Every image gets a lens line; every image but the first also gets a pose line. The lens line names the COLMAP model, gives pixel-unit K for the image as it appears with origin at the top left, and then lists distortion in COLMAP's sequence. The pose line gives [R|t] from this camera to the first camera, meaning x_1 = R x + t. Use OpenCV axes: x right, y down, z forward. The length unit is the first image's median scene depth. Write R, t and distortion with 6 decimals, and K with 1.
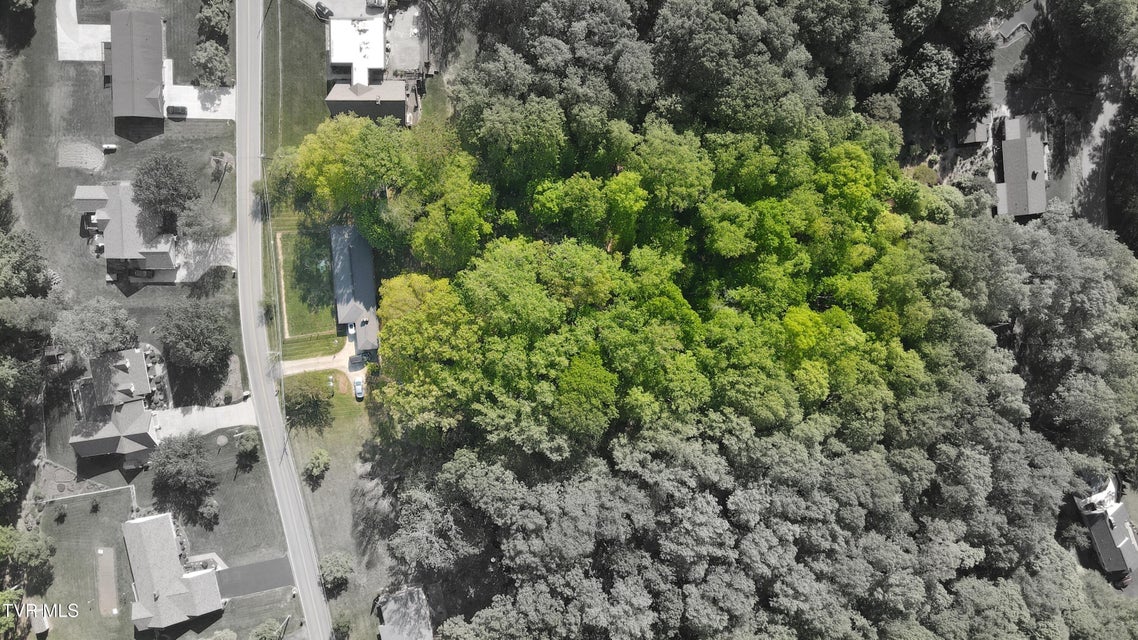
lens RADIAL K [[835.6, 0, 565.0], [0, 835.6, 324.1], [0, 0, 1]] dist [-0.020307, 0.064770]
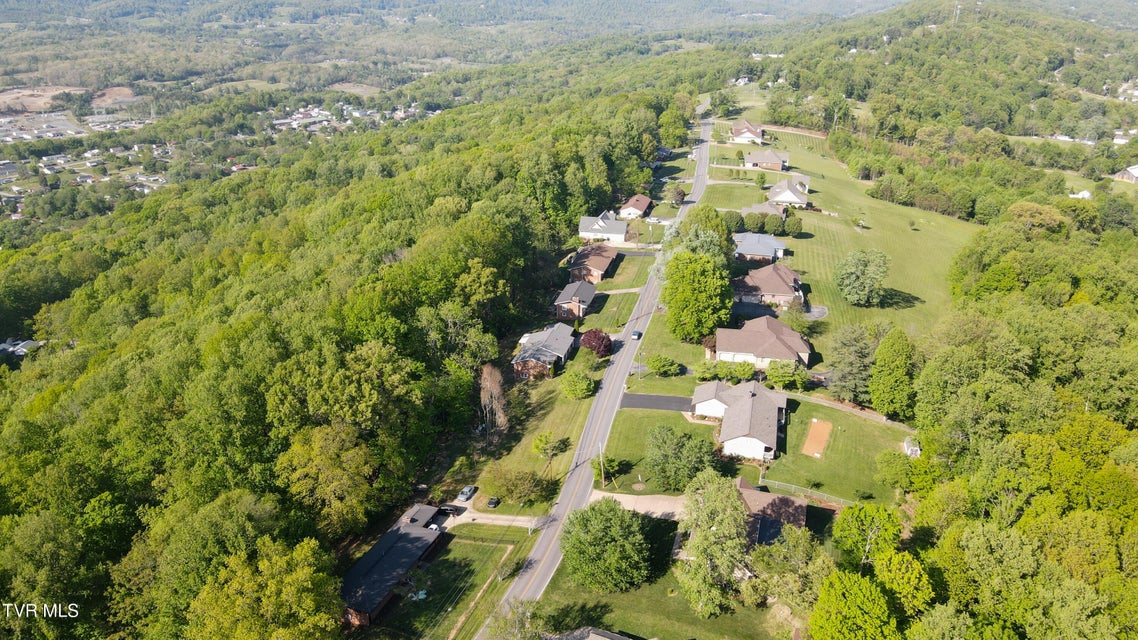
lens RADIAL K [[835.6, 0, 565.0], [0, 835.6, 324.1], [0, 0, 1]] dist [-0.020307, 0.064770]
pose [[-0.906028, -0.166423, 0.389123, -0.642848], [0.422224, -0.418424, 0.804145, -0.492760], [0.028990, 0.892875, 0.449371, 0.481283]]
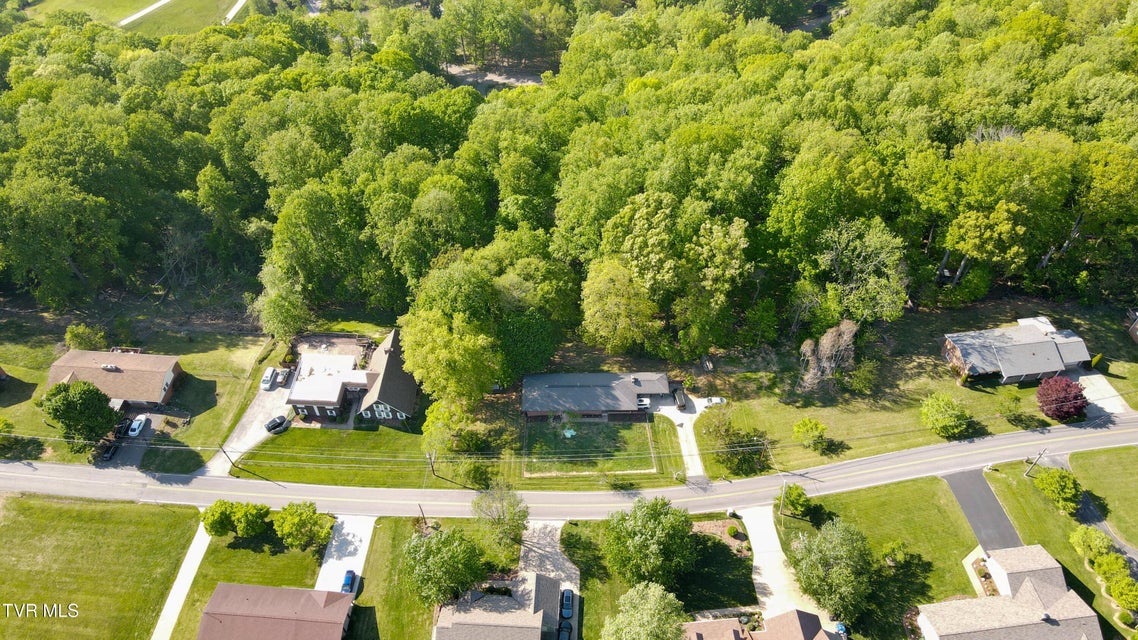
lens RADIAL K [[835.6, 0, 565.0], [0, 835.6, 324.1], [0, 0, 1]] dist [-0.020307, 0.064770]
pose [[0.058129, -0.757828, 0.649860, -0.752584], [0.994043, -0.016180, -0.107785, 0.018651], [0.092197, 0.652254, 0.752372, 0.305243]]
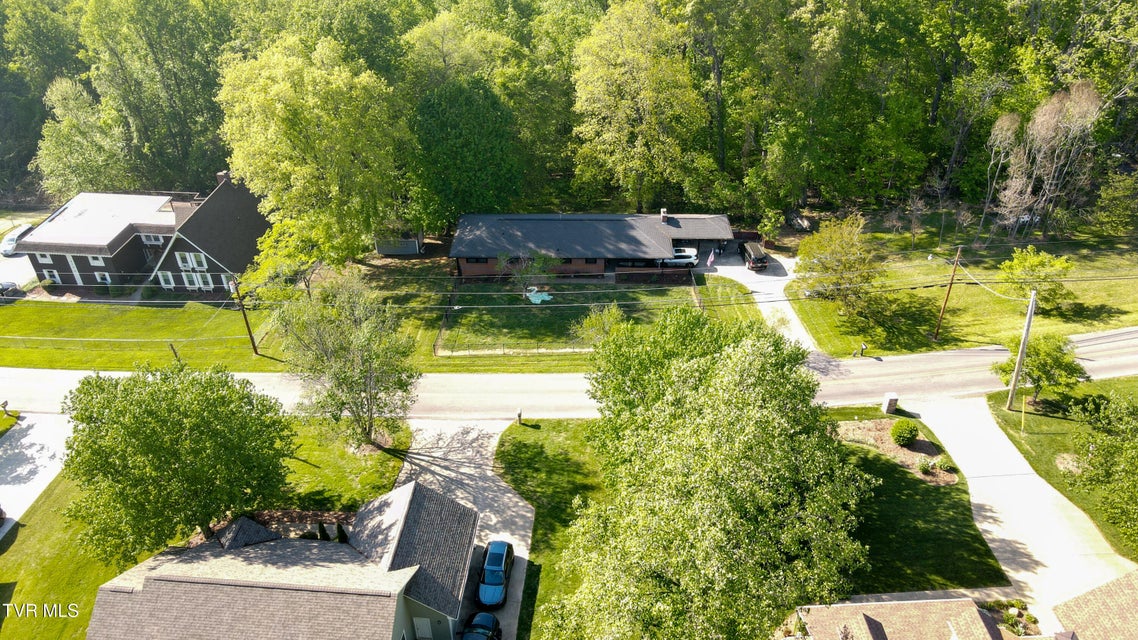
lens RADIAL K [[835.6, 0, 565.0], [0, 835.6, 324.1], [0, 0, 1]] dist [-0.020307, 0.064770]
pose [[0.096207, -0.585440, 0.804987, -0.640137], [0.990876, -0.020357, -0.133228, 0.000641], [0.094384, 0.810460, 0.578140, 0.771577]]
